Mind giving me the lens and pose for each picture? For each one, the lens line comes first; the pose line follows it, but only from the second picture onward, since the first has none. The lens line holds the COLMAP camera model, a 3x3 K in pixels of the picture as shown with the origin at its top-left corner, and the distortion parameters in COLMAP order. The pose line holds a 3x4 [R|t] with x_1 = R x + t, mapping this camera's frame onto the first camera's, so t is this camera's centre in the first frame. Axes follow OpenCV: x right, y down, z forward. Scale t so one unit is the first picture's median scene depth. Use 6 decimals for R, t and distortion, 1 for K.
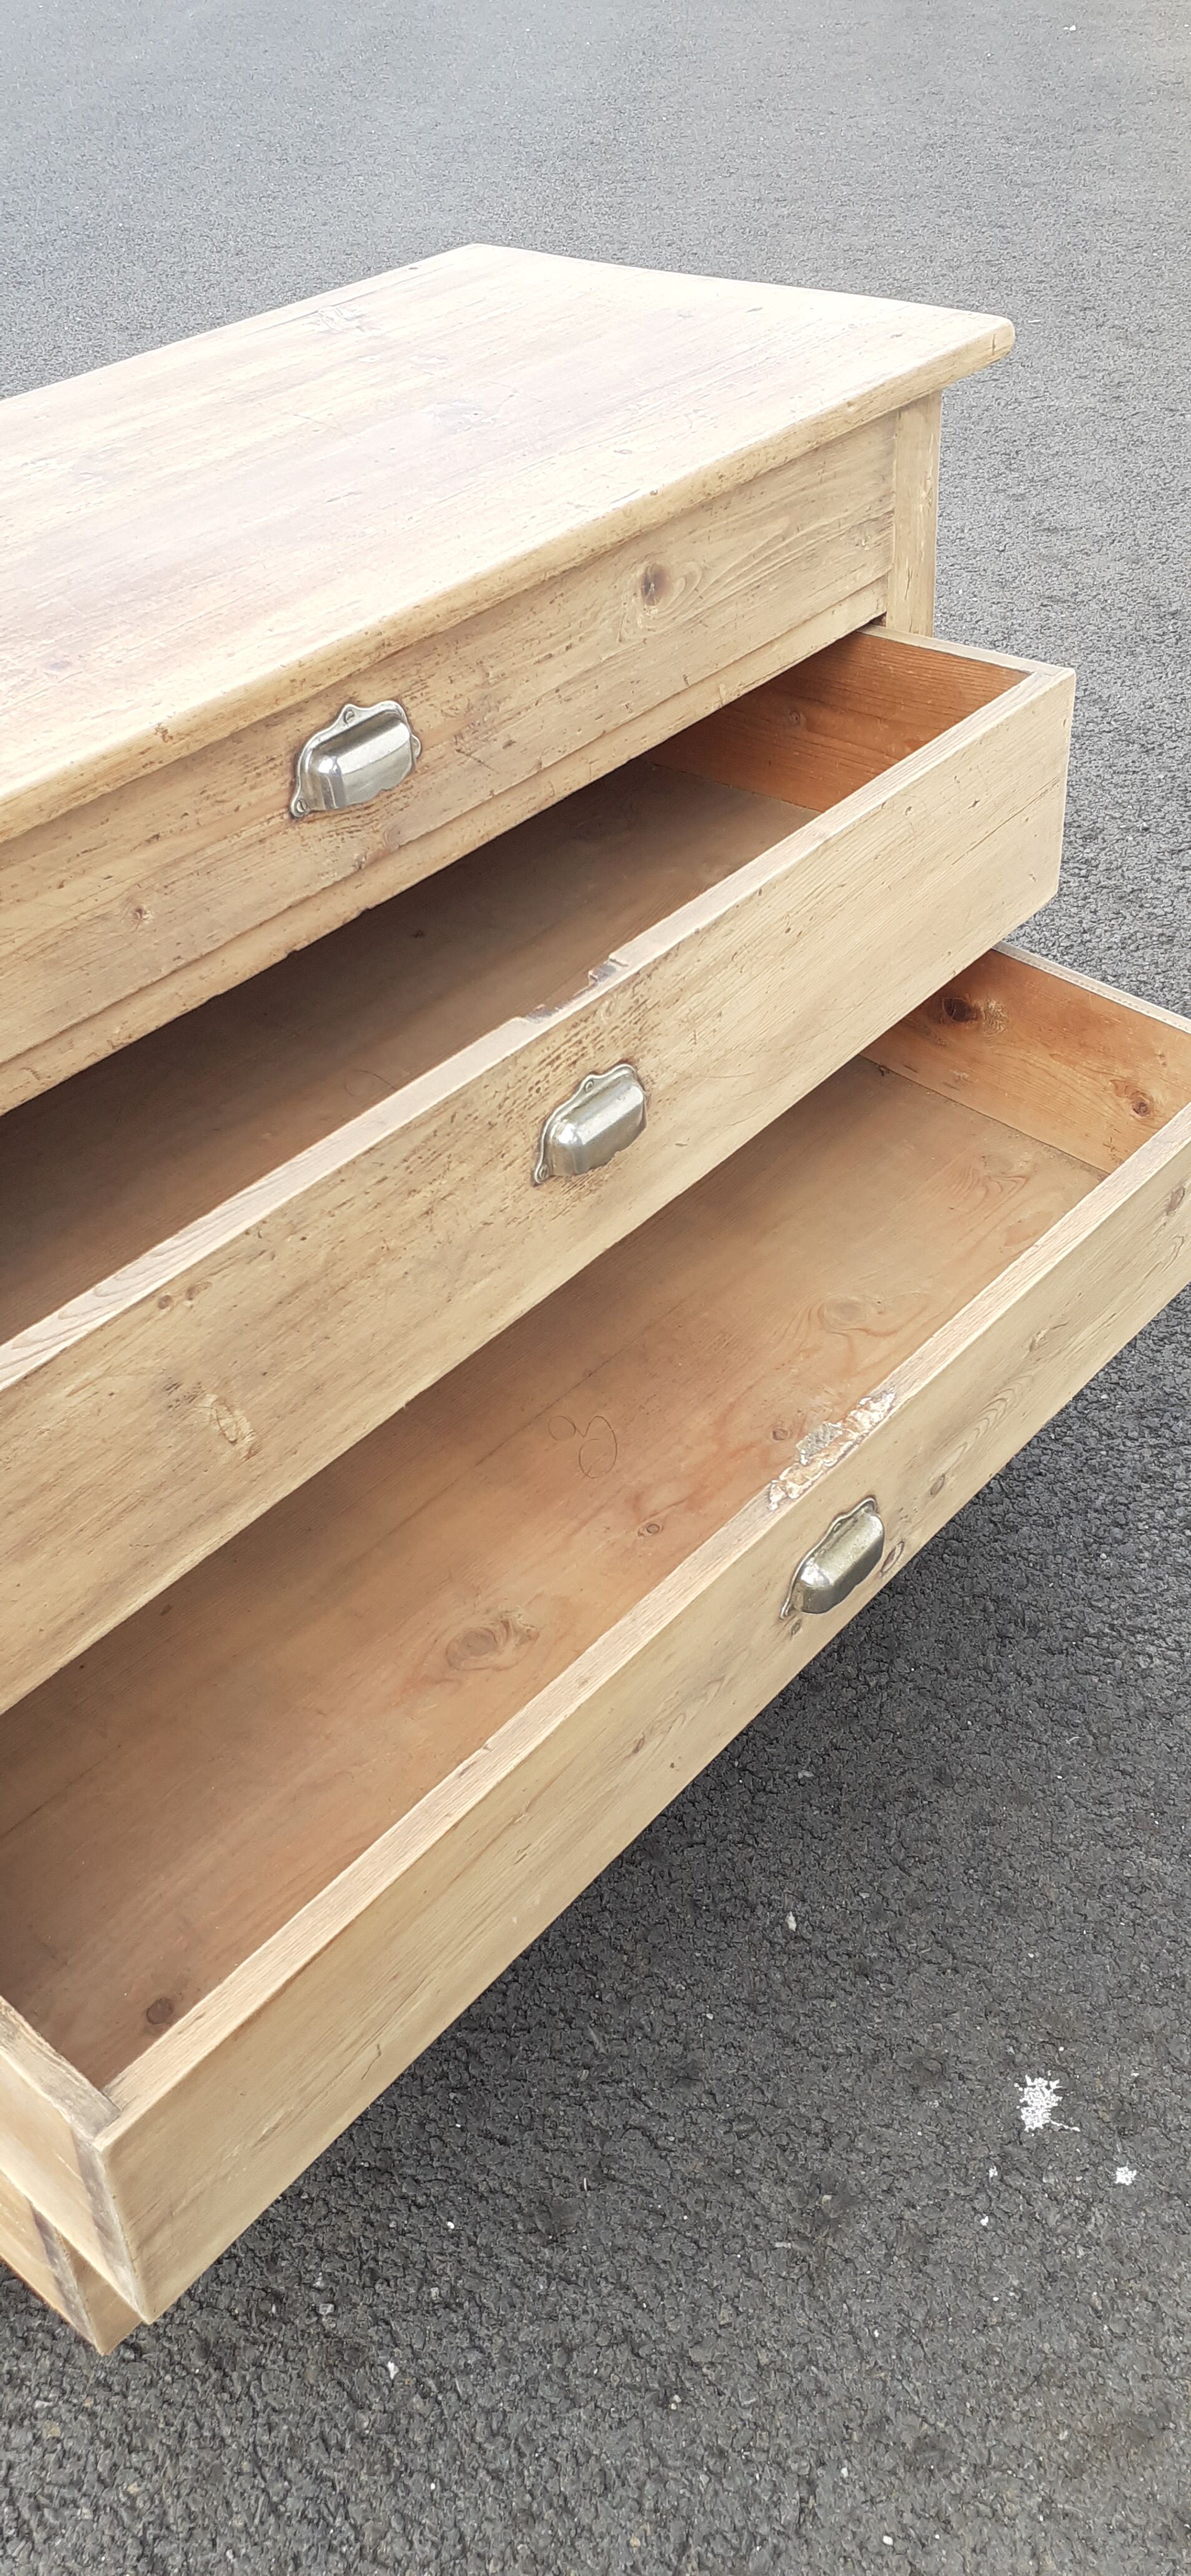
lens RADIAL K [[2182.0, 0, 604.0], [0, 2182.0, 1259.0], [0, 0, 1]] dist [0.064768, -0.087030]
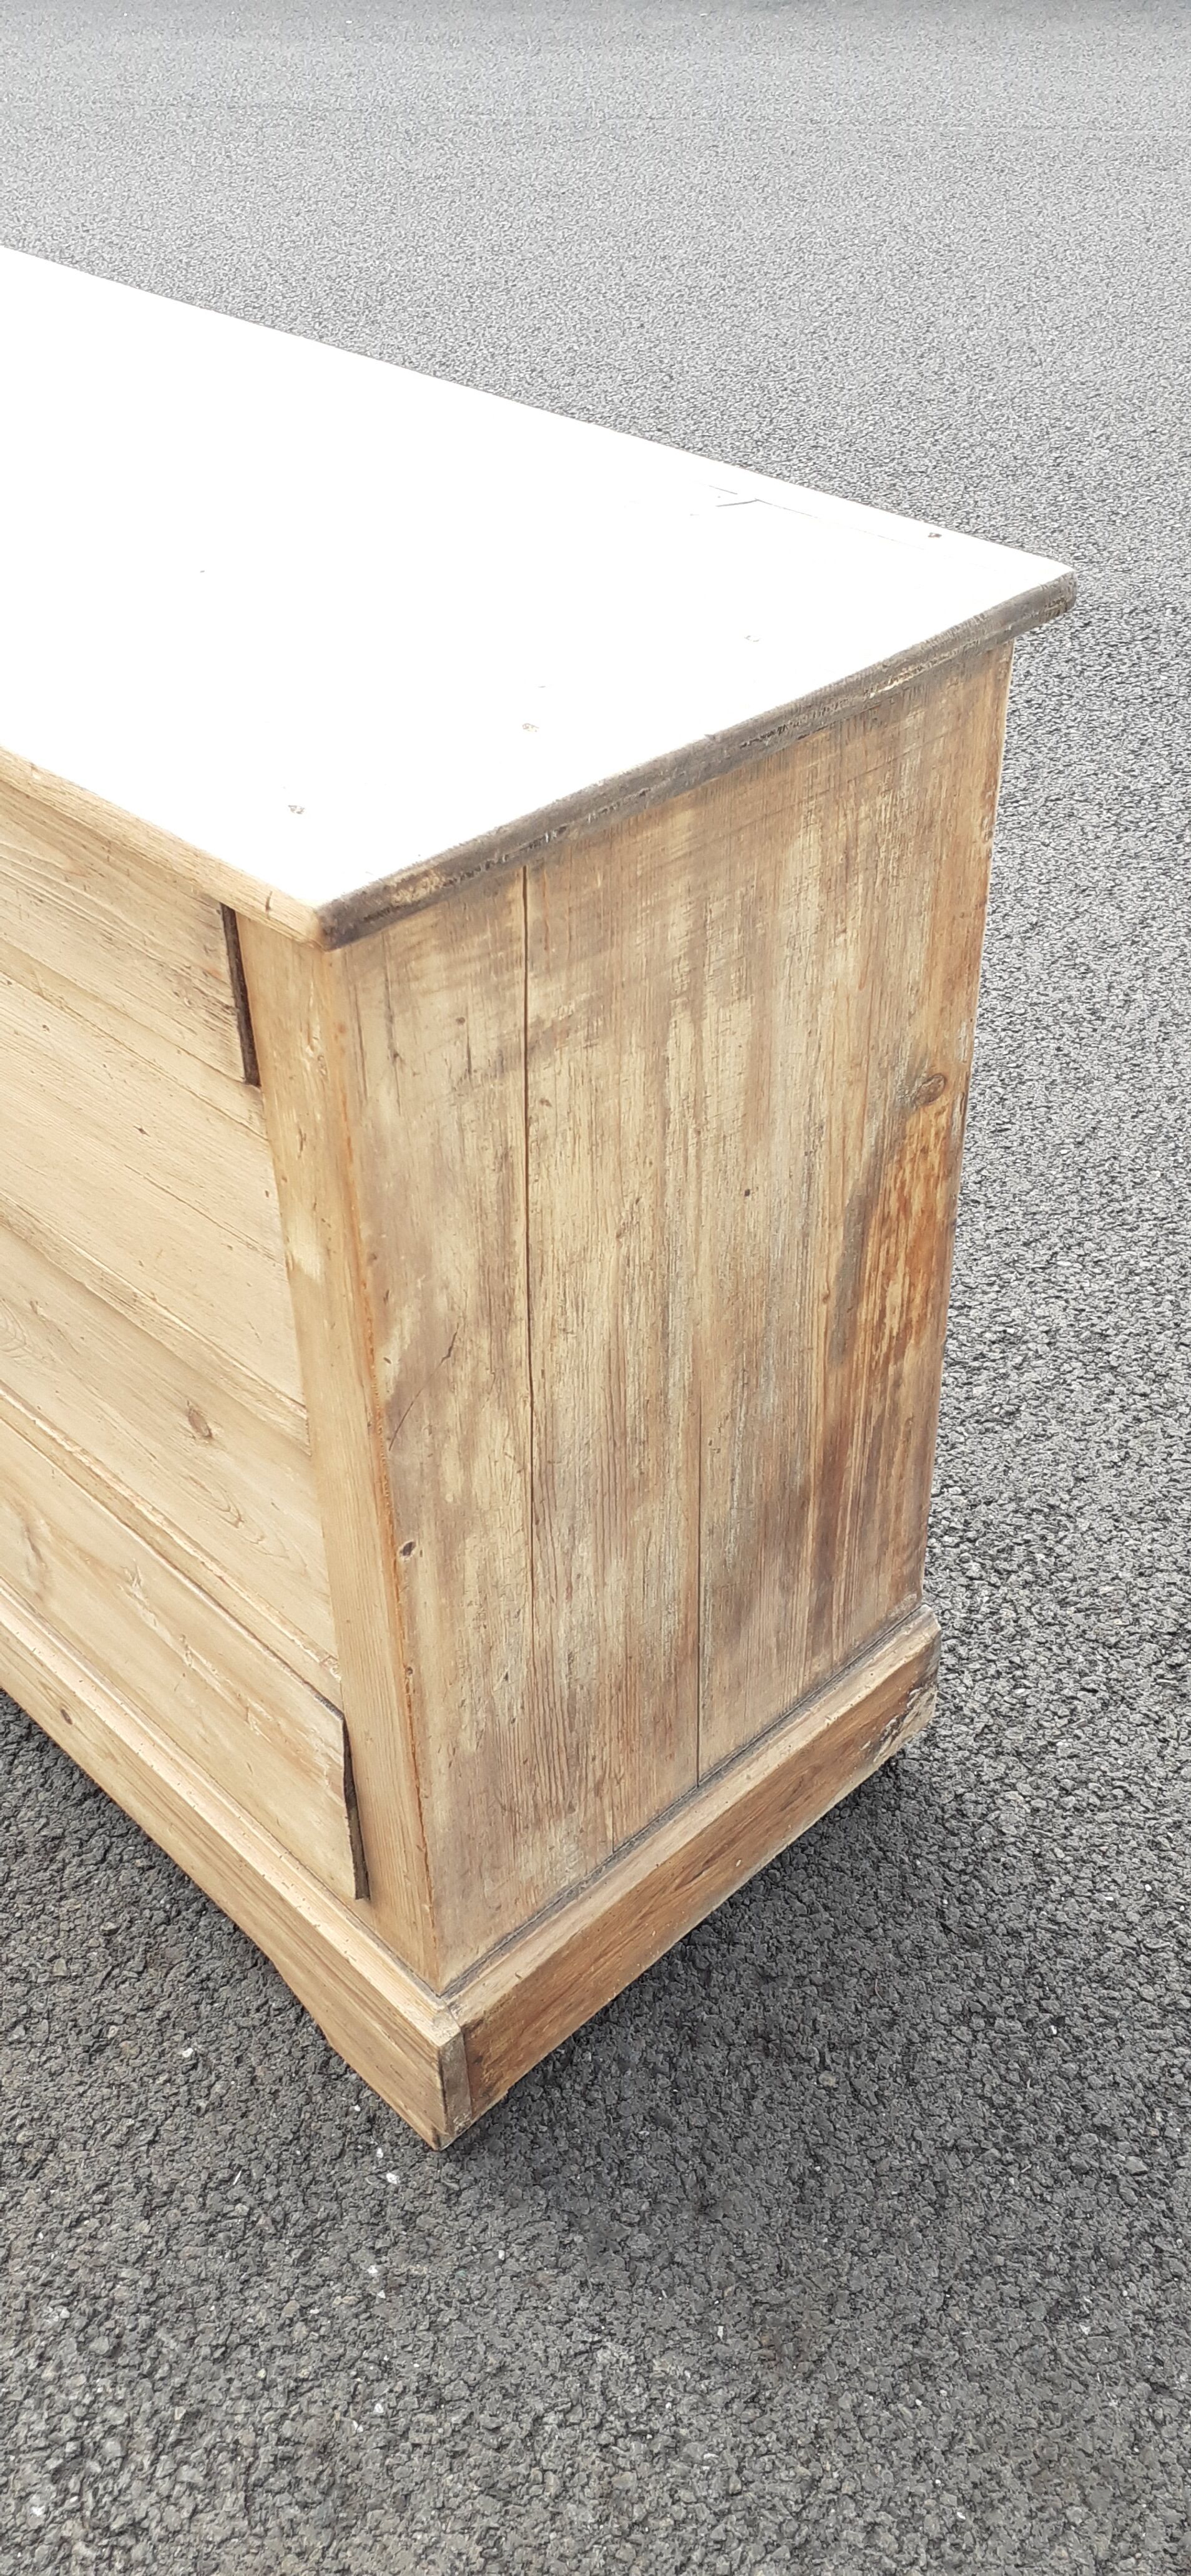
lens RADIAL K [[2182.0, 0, 604.0], [0, 2182.0, 1259.0], [0, 0, 1]] dist [0.064768, -0.087030]
pose [[-0.090927, 0.642231, -0.761099, 0.777972], [-0.601737, 0.573536, 0.555849, -0.837797], [0.793501, 0.508523, 0.334305, 1.012296]]
